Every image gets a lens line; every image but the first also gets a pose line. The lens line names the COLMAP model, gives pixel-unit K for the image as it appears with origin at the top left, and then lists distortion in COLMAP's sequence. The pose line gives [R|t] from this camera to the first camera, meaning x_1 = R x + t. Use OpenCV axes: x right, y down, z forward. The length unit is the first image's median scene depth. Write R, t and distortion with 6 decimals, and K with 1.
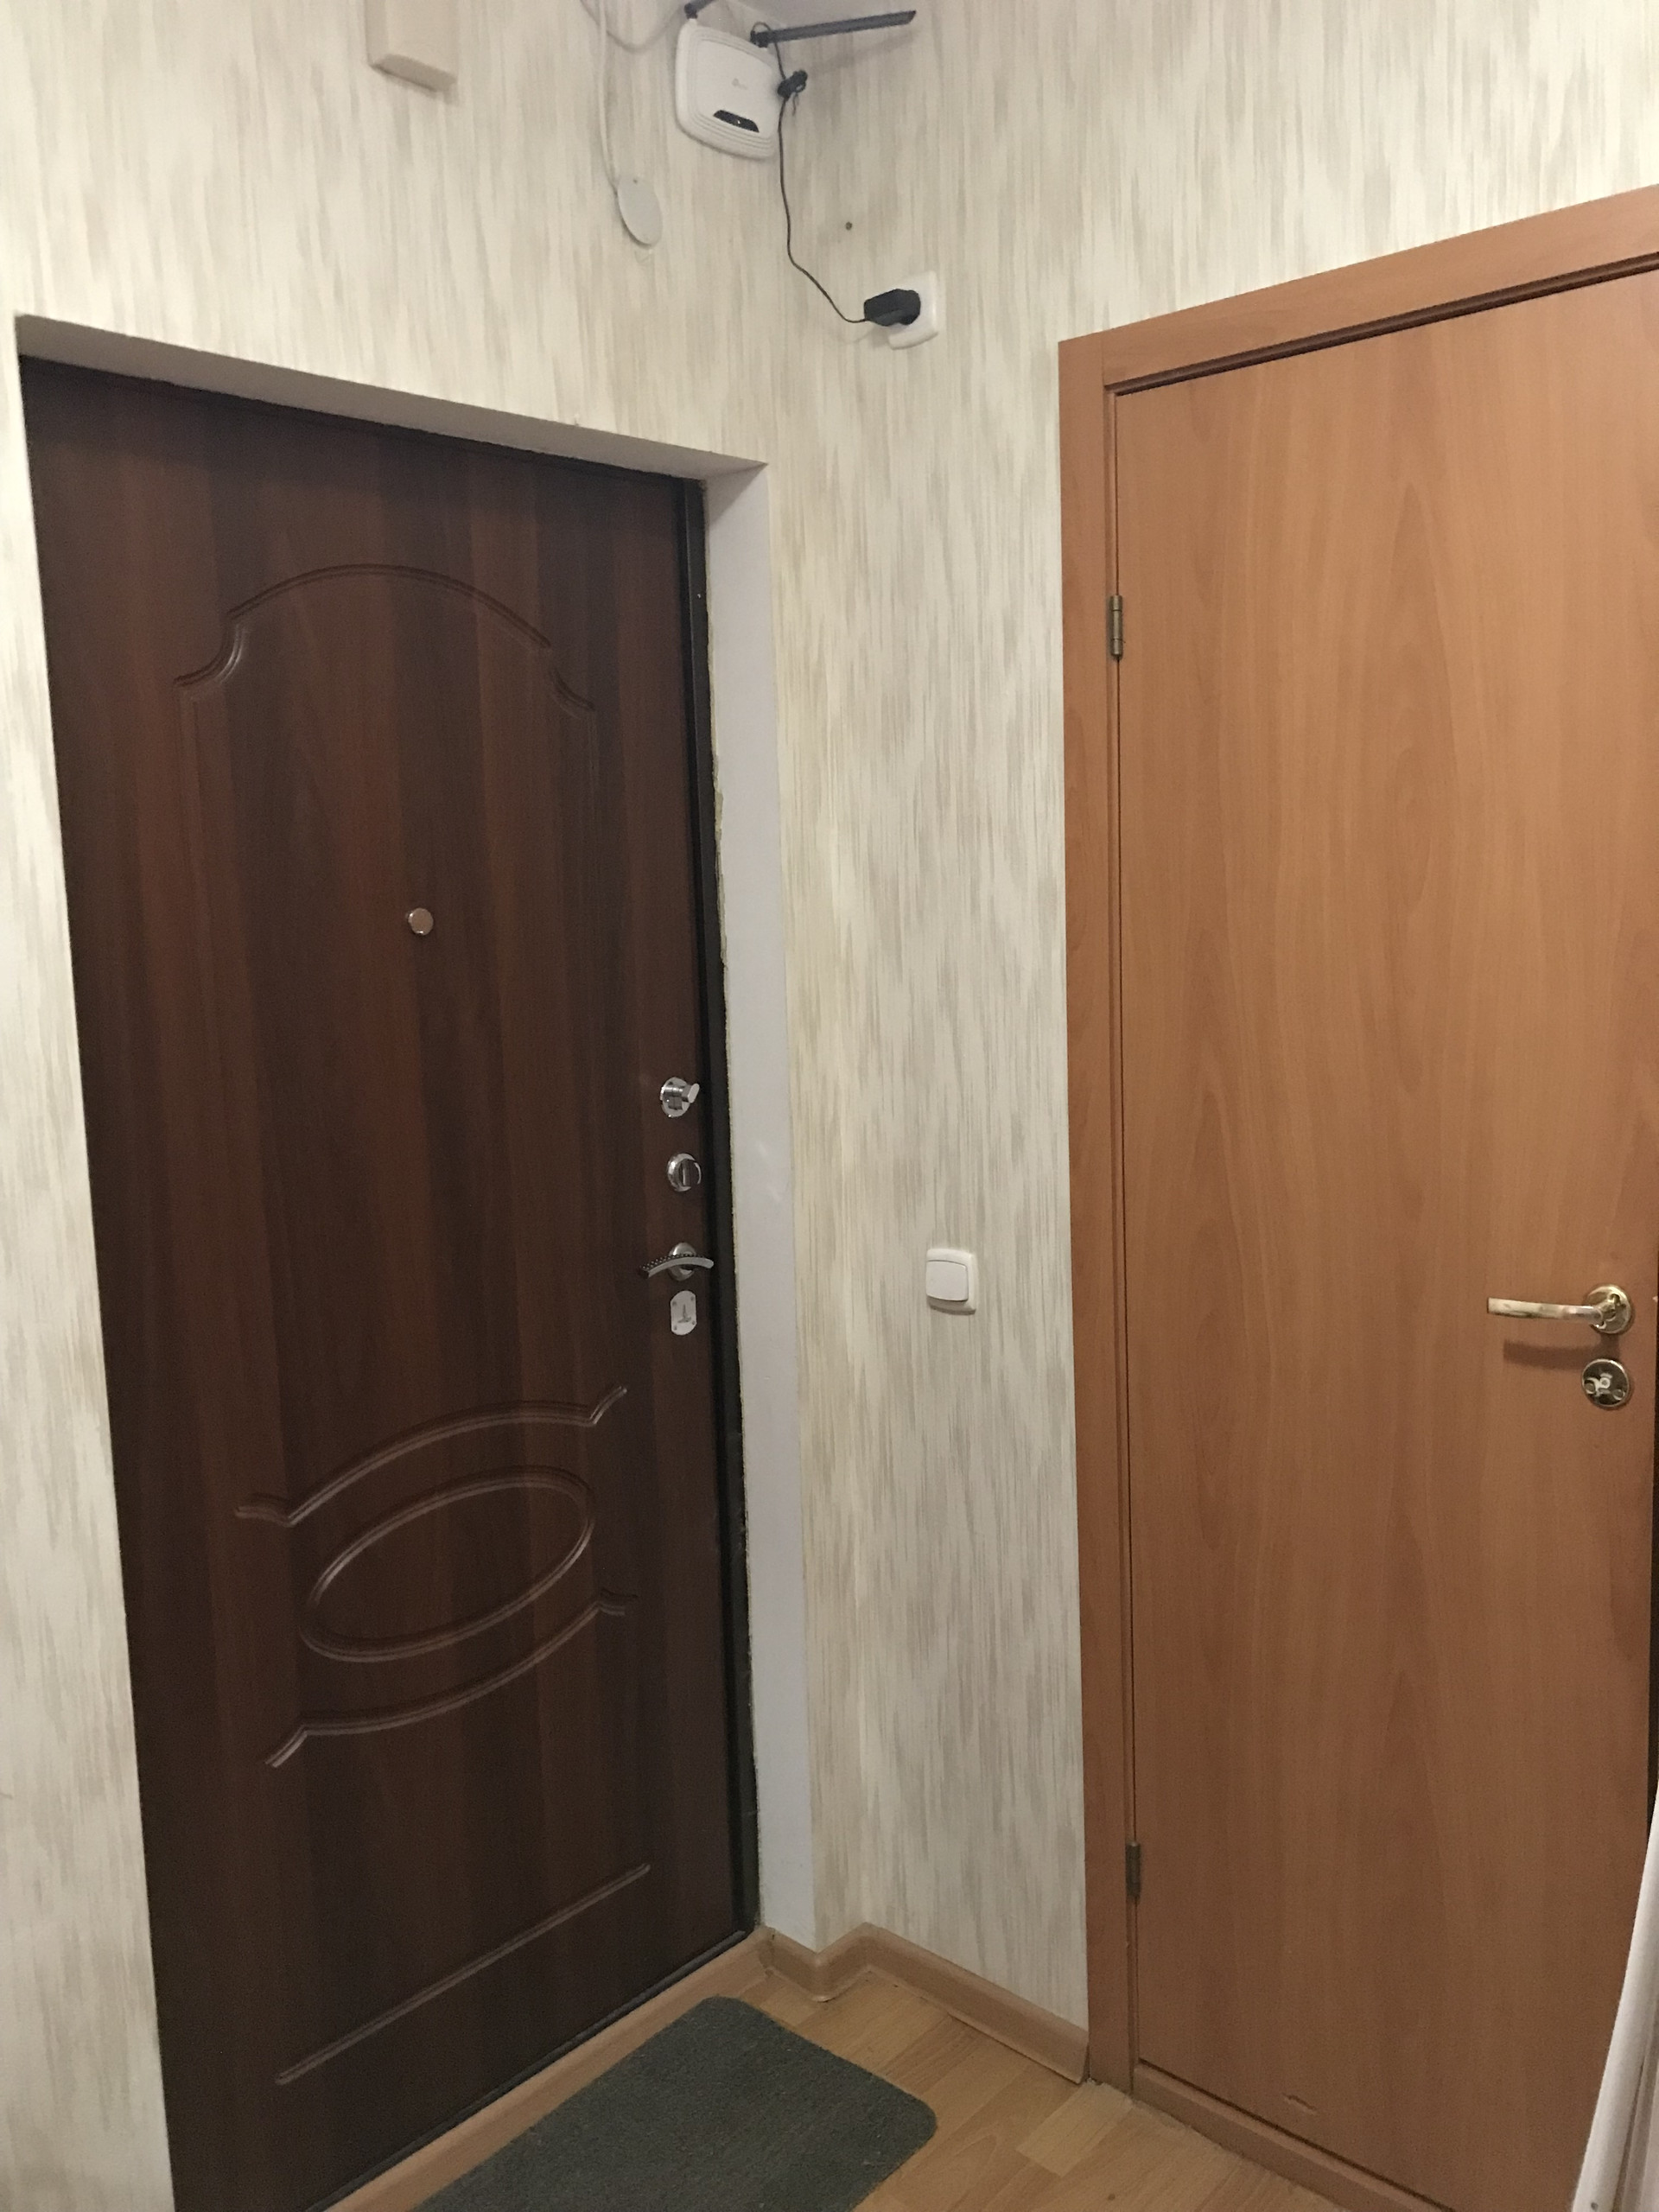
lens RADIAL K [[1824.6, 0, 843.5], [0, 1824.6, 1091.7], [0, 0, 1]] dist [0.013457, -0.007840]
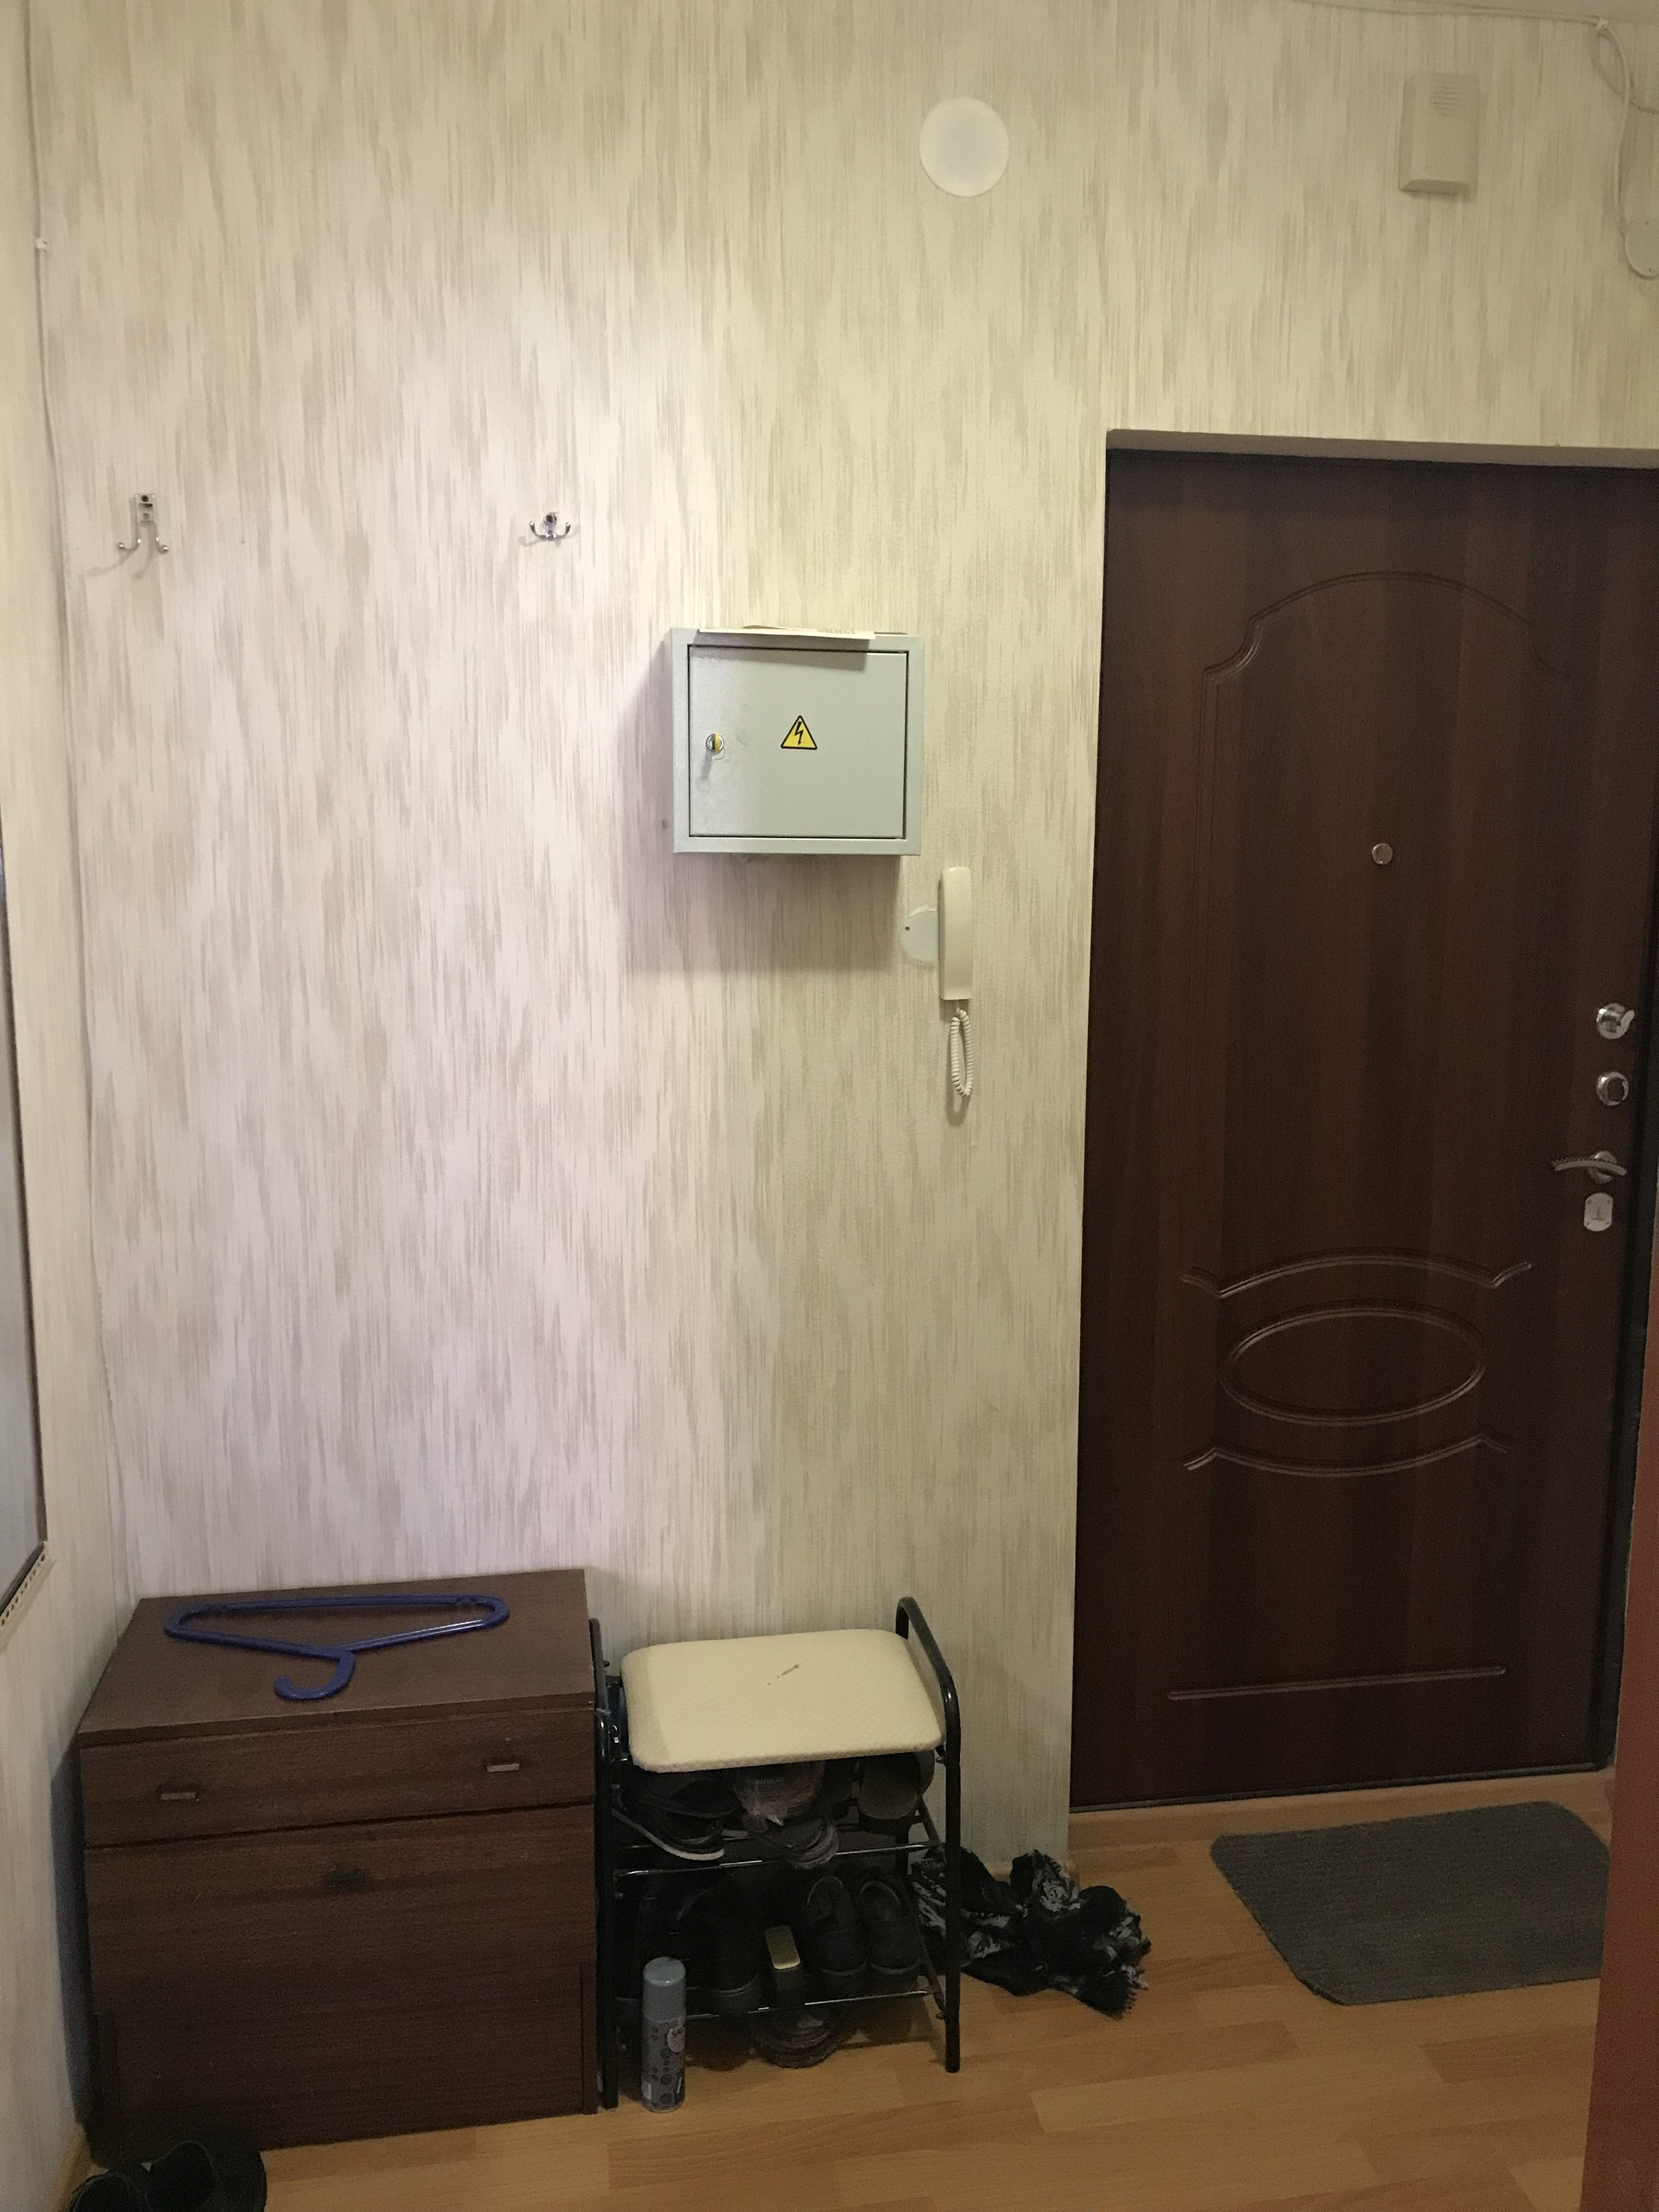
lens RADIAL K [[1824.6, 0, 820.4], [0, 1824.6, 1129.1], [0, 0, 1]] dist [0.013457, -0.007840]
pose [[0.783524, 0.149360, -0.603143, 0.256933], [-0.108971, 0.988666, 0.103269, 0.006498], [0.611731, -0.015189, 0.790920, -0.242819]]
